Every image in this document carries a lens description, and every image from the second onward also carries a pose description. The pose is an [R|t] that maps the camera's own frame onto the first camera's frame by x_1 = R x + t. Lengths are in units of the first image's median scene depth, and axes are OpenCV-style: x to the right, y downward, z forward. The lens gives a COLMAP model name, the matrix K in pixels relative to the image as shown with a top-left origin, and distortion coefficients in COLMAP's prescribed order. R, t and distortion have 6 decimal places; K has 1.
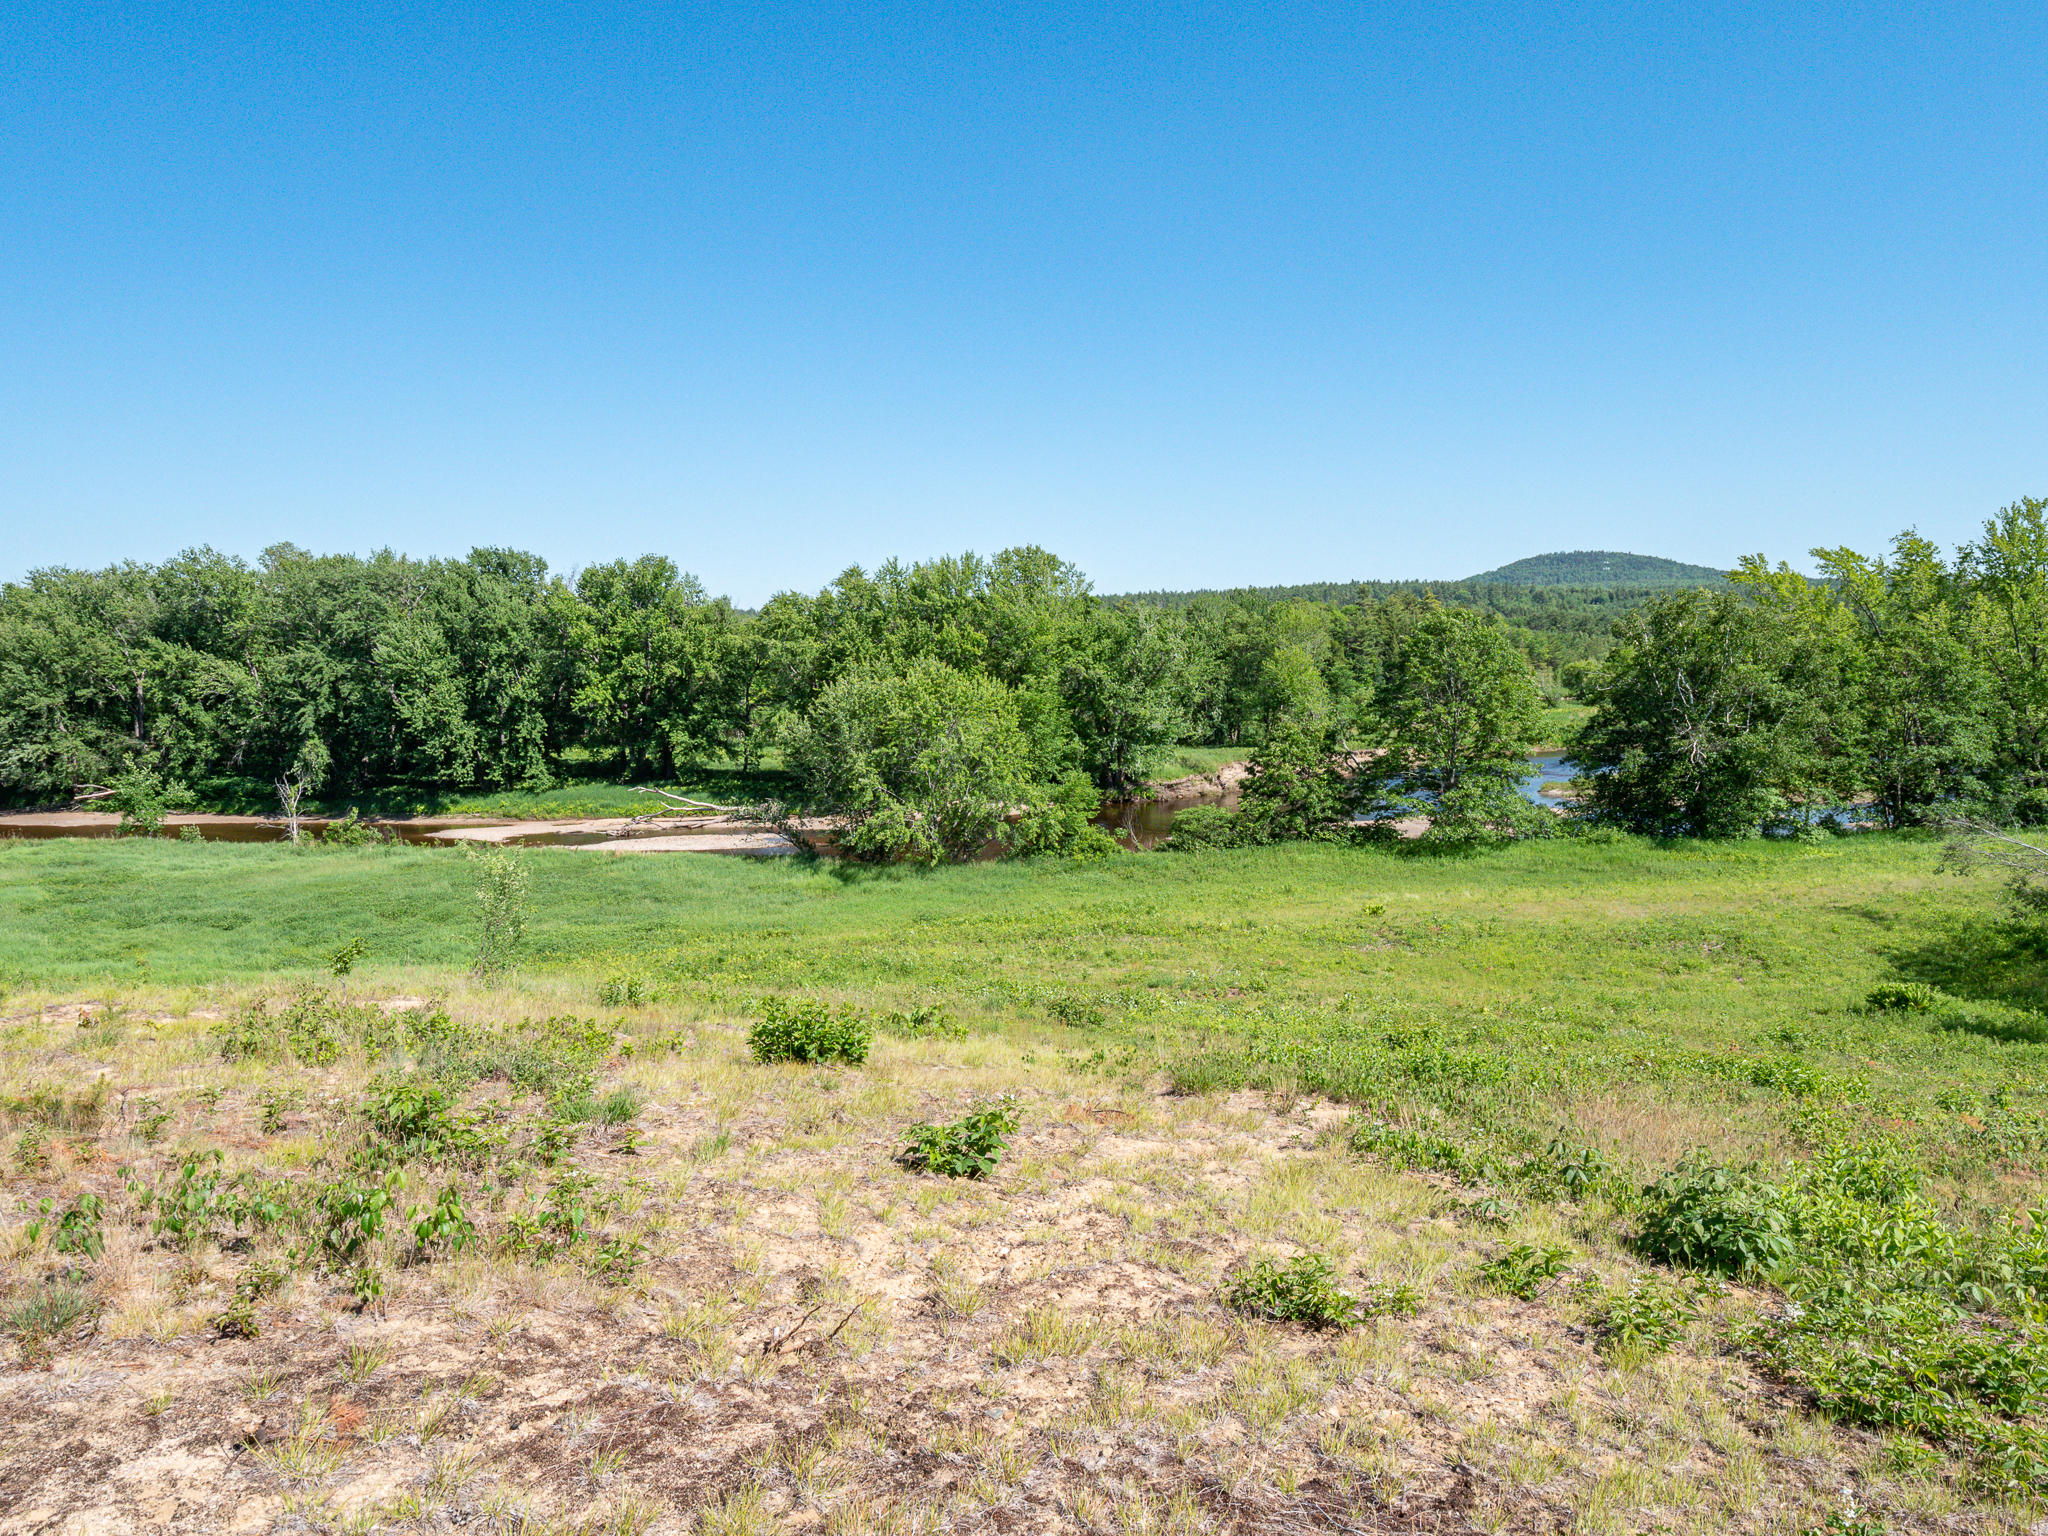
lens RADIAL K [[1245.2, 0, 1024.0], [0, 1245.2, 768.0], [0, 0, 1]] dist [-0.018375, -0.002654]
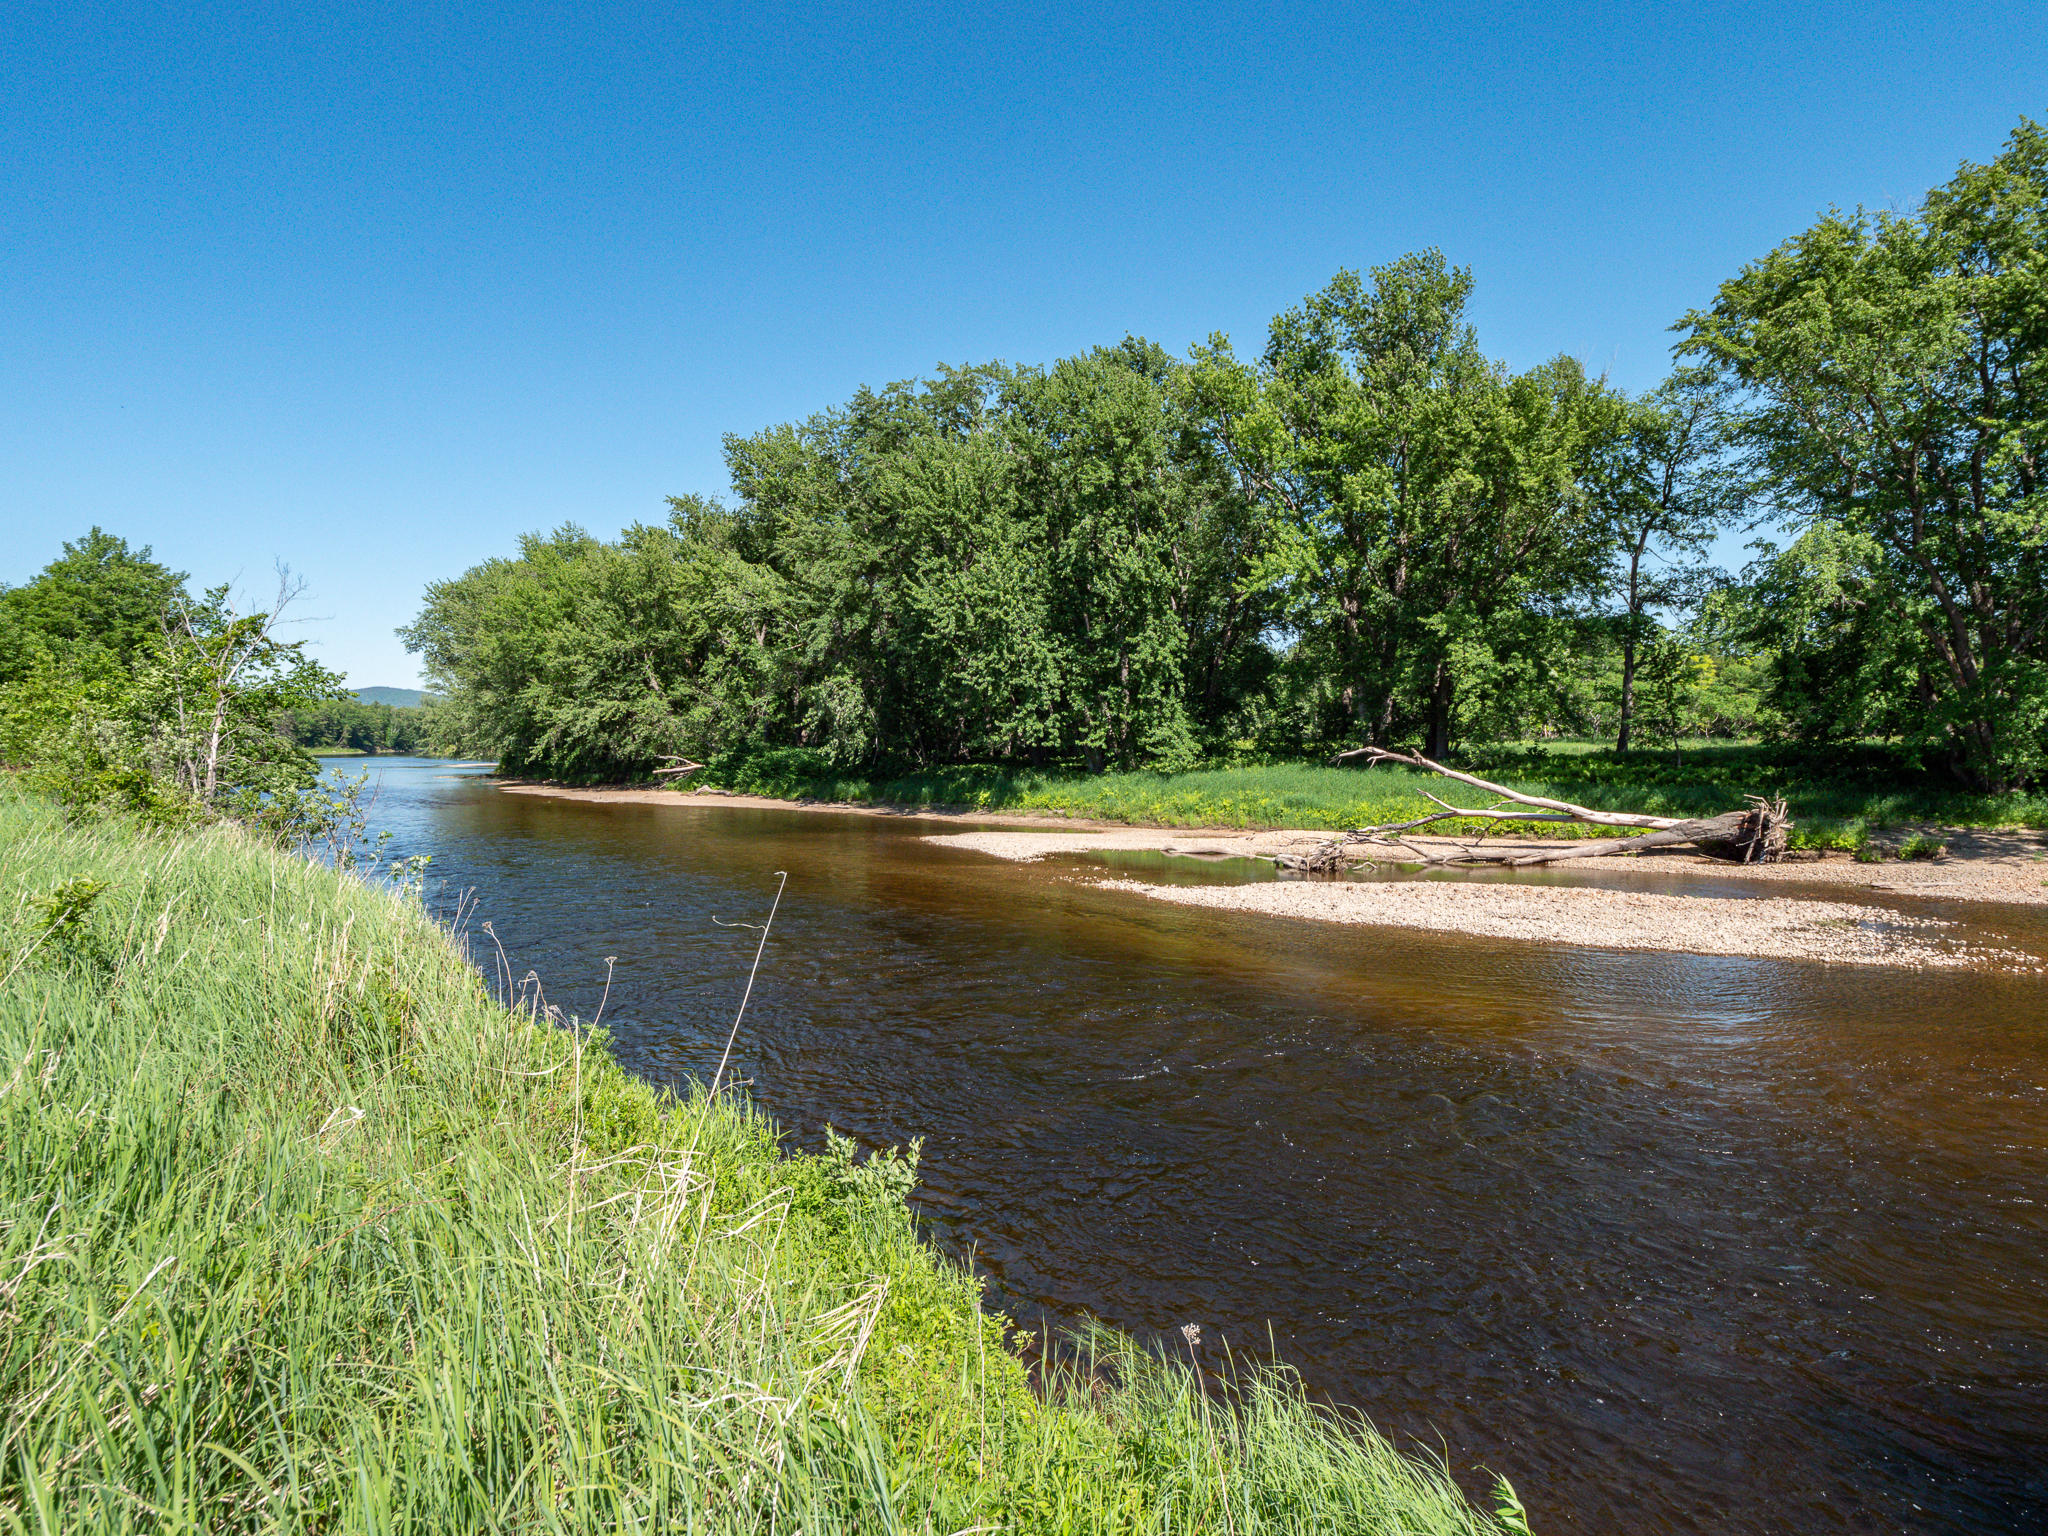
lens RADIAL K [[1069.1, 0, 1024.0], [0, 1069.1, 768.0], [0, 0, 1]] dist [0.000574, -0.000485]
pose [[0.813880, 0.023519, -0.580557, -0.159362], [-0.052612, 0.998059, -0.033323, 0.029675], [0.578647, 0.057665, 0.813537, 0.520977]]
